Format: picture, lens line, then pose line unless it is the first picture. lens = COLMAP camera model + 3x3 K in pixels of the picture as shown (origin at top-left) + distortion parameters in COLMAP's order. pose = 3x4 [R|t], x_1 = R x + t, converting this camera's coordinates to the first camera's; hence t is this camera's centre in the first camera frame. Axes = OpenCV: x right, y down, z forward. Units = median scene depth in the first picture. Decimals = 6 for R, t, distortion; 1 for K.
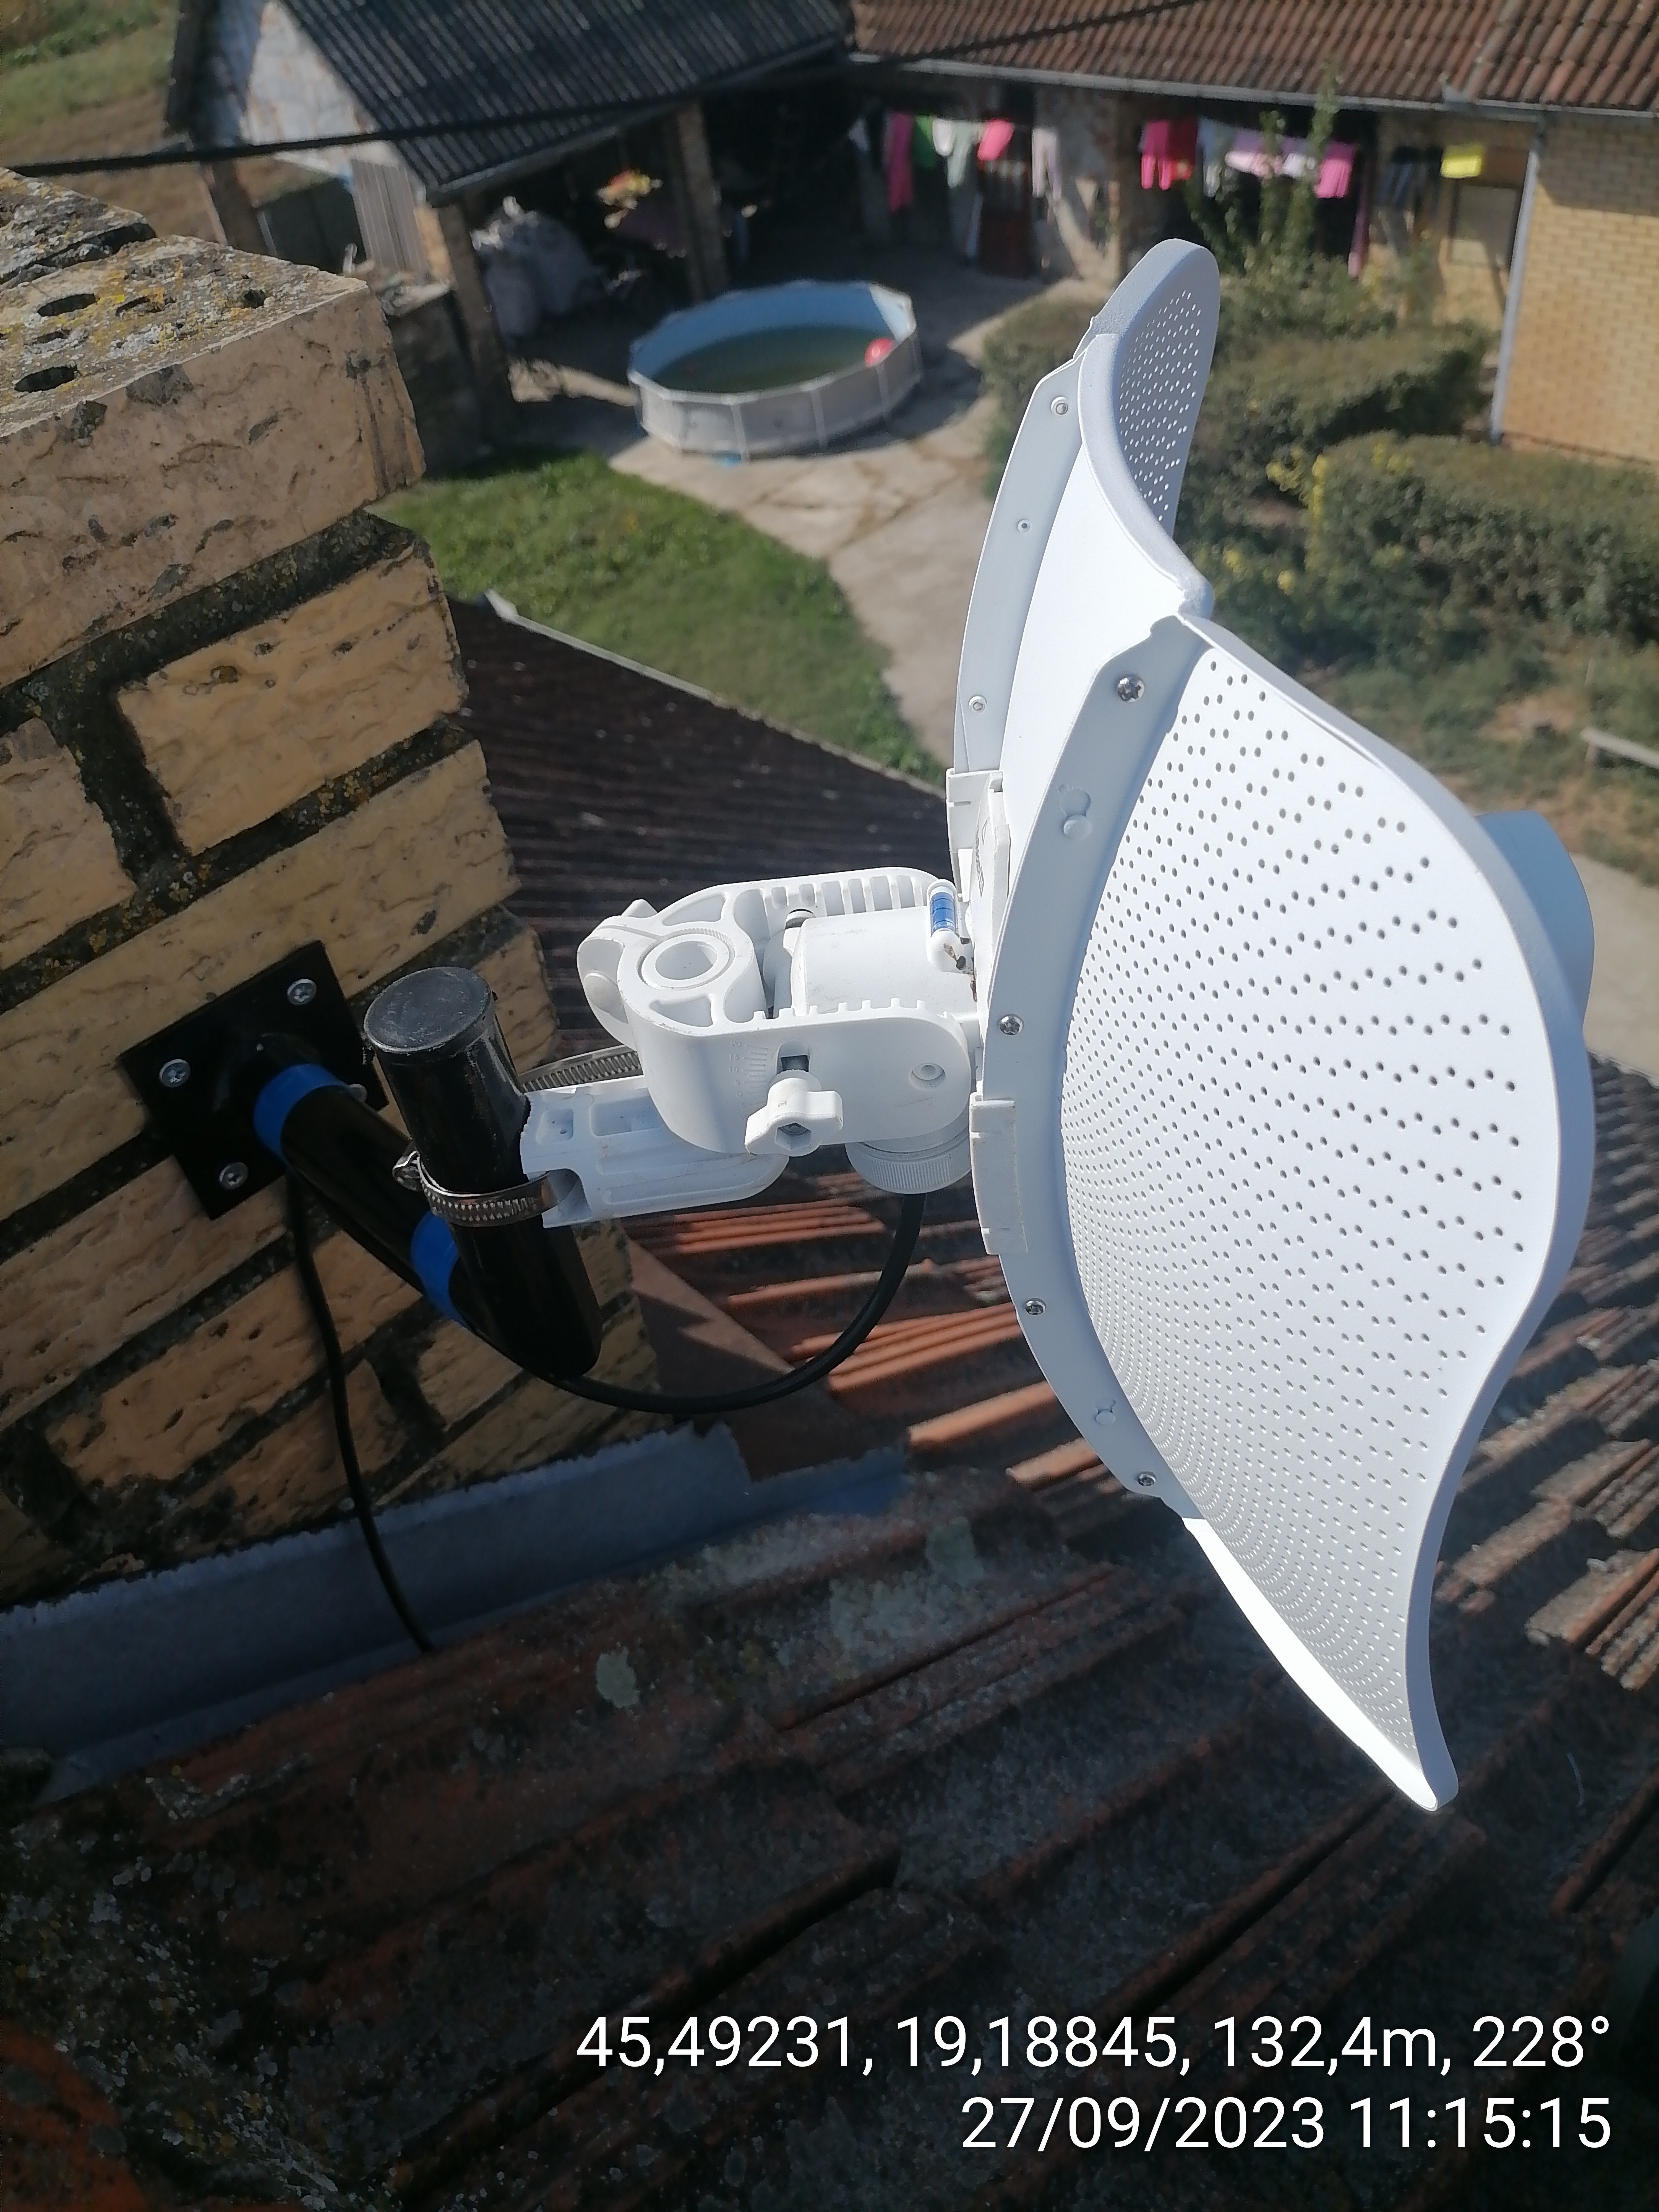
lens RADIAL K [[1741.1, 0, 828.2], [0, 1741.1, 1101.6], [0, 0, 1]] dist [0.010949, -0.028216]
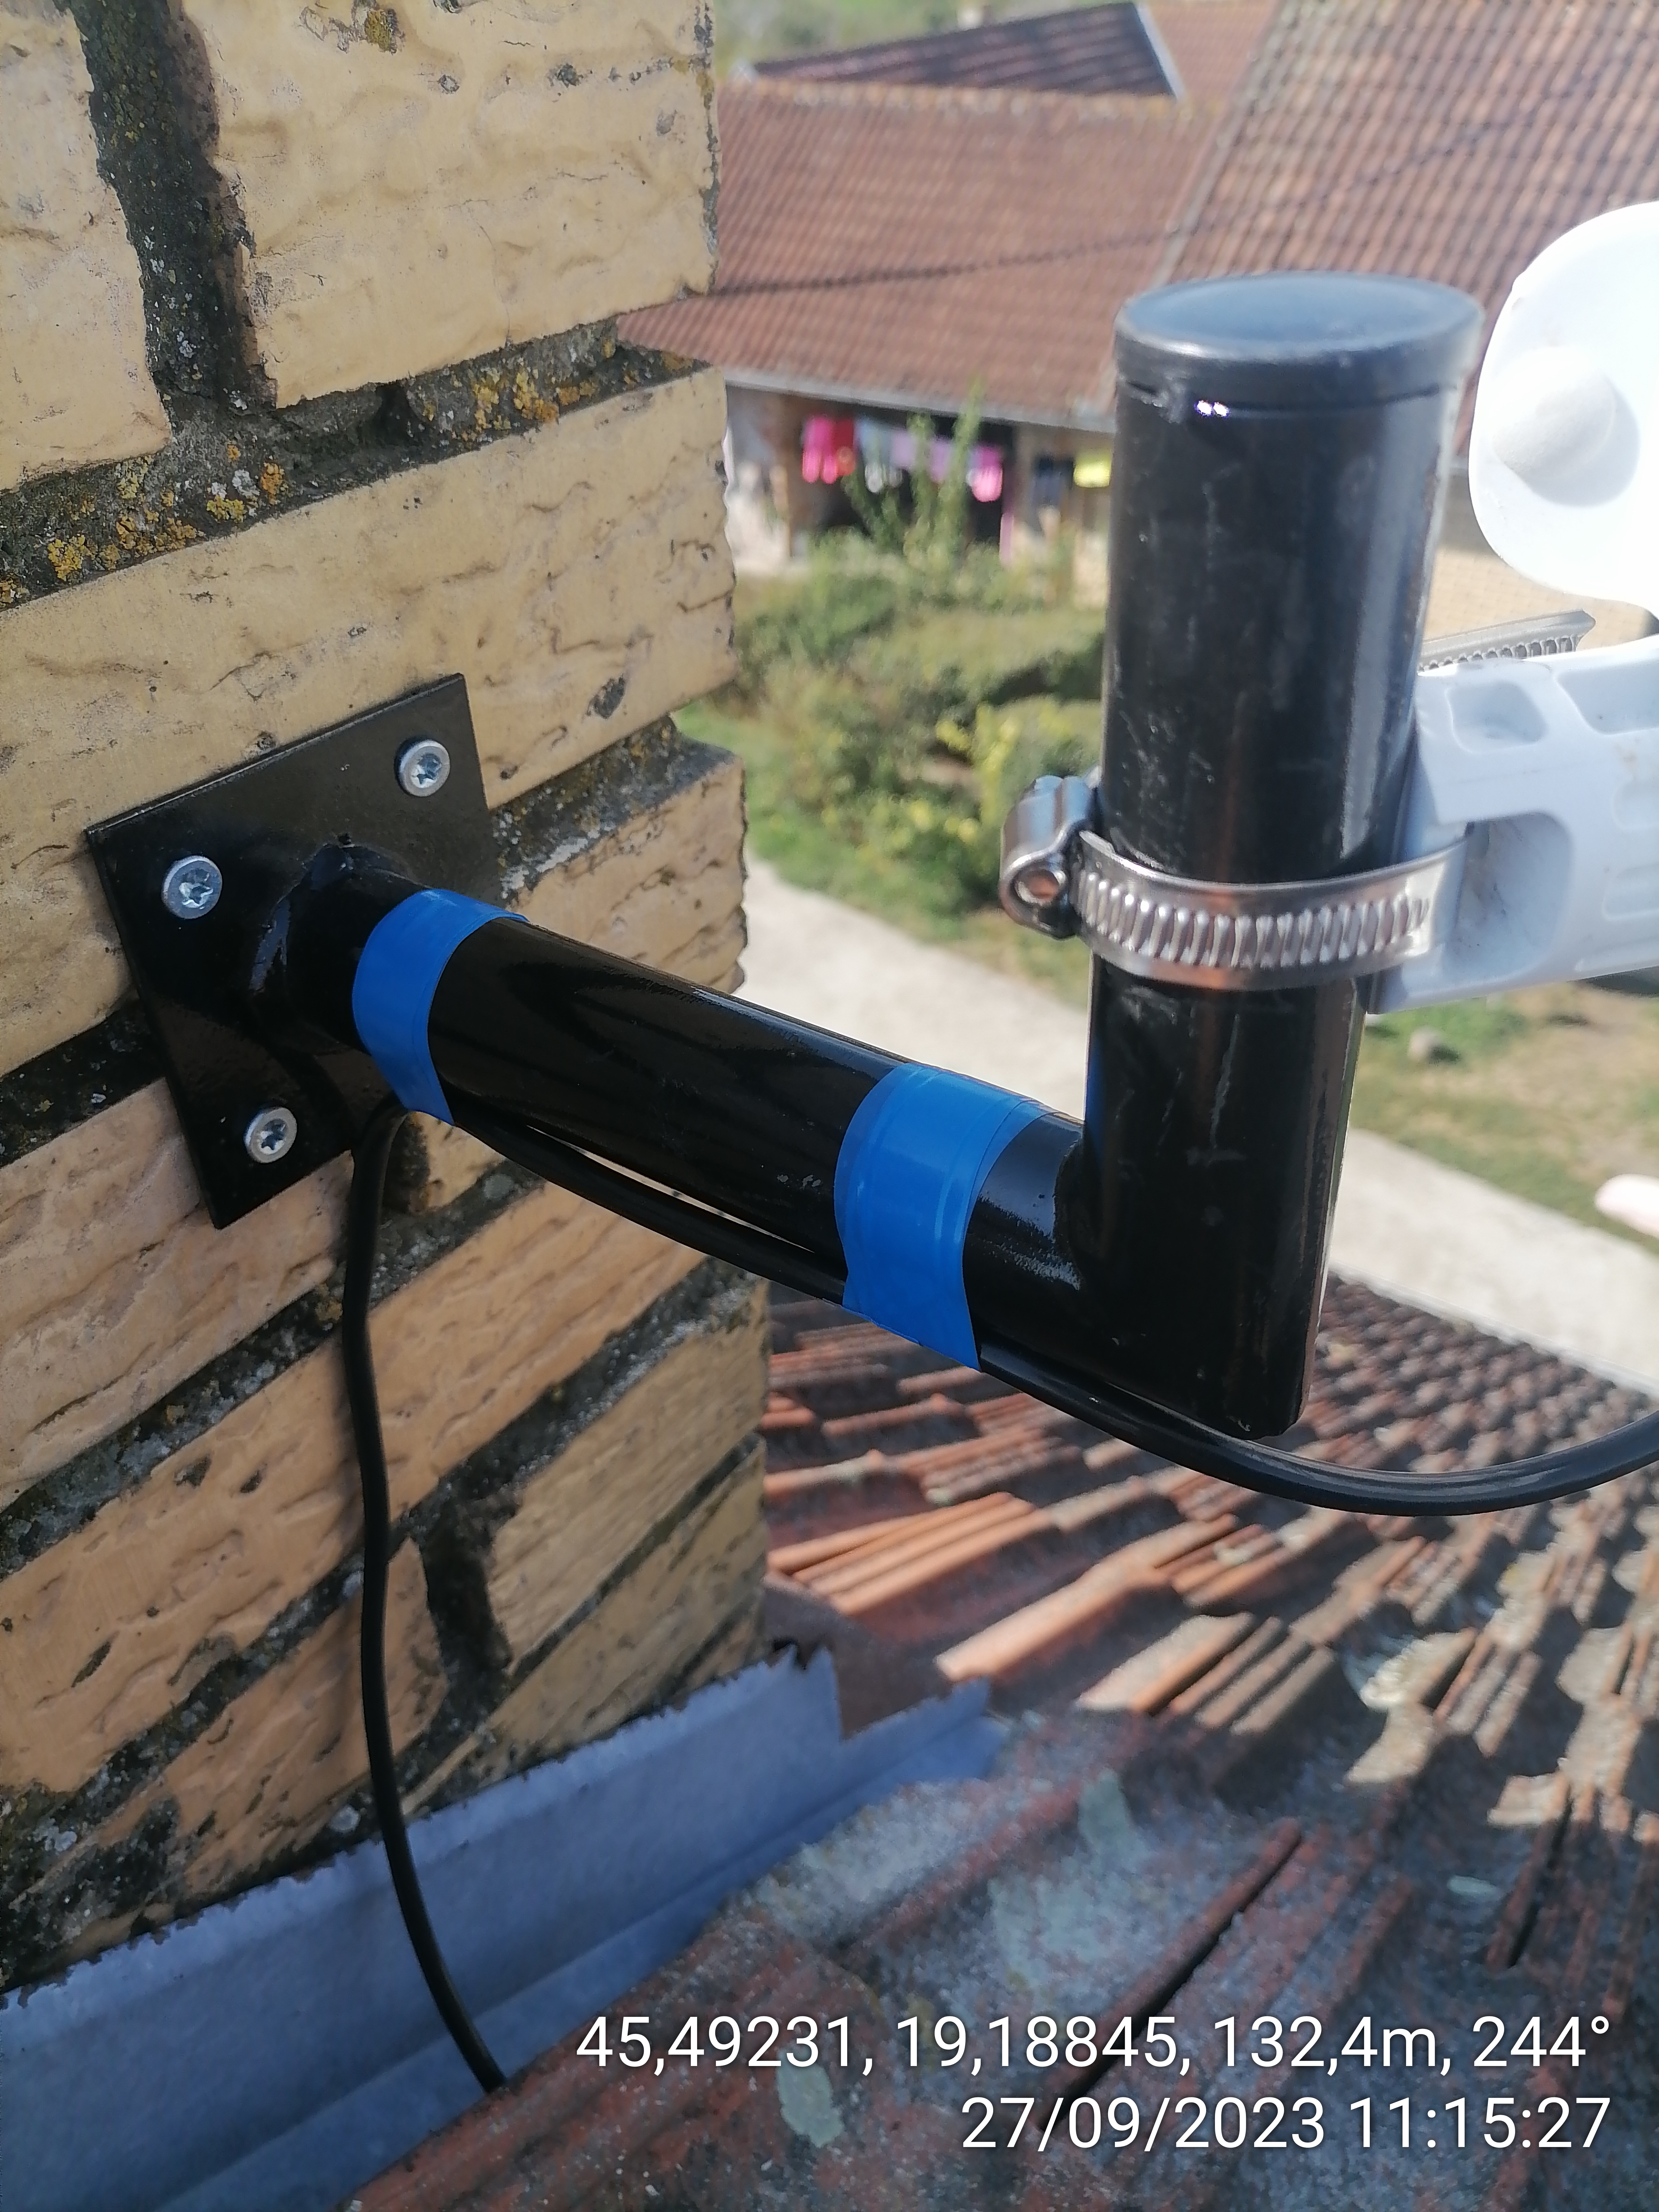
lens RADIAL K [[1741.1, 0, 832.6], [0, 1741.1, 1091.9], [0, 0, 1]] dist [0.010949, -0.028216]
pose [[0.981085, -0.012484, 0.193174, -0.230463], [0.042045, 0.987837, -0.149699, 0.092203], [-0.188956, 0.154989, 0.969677, 0.398456]]
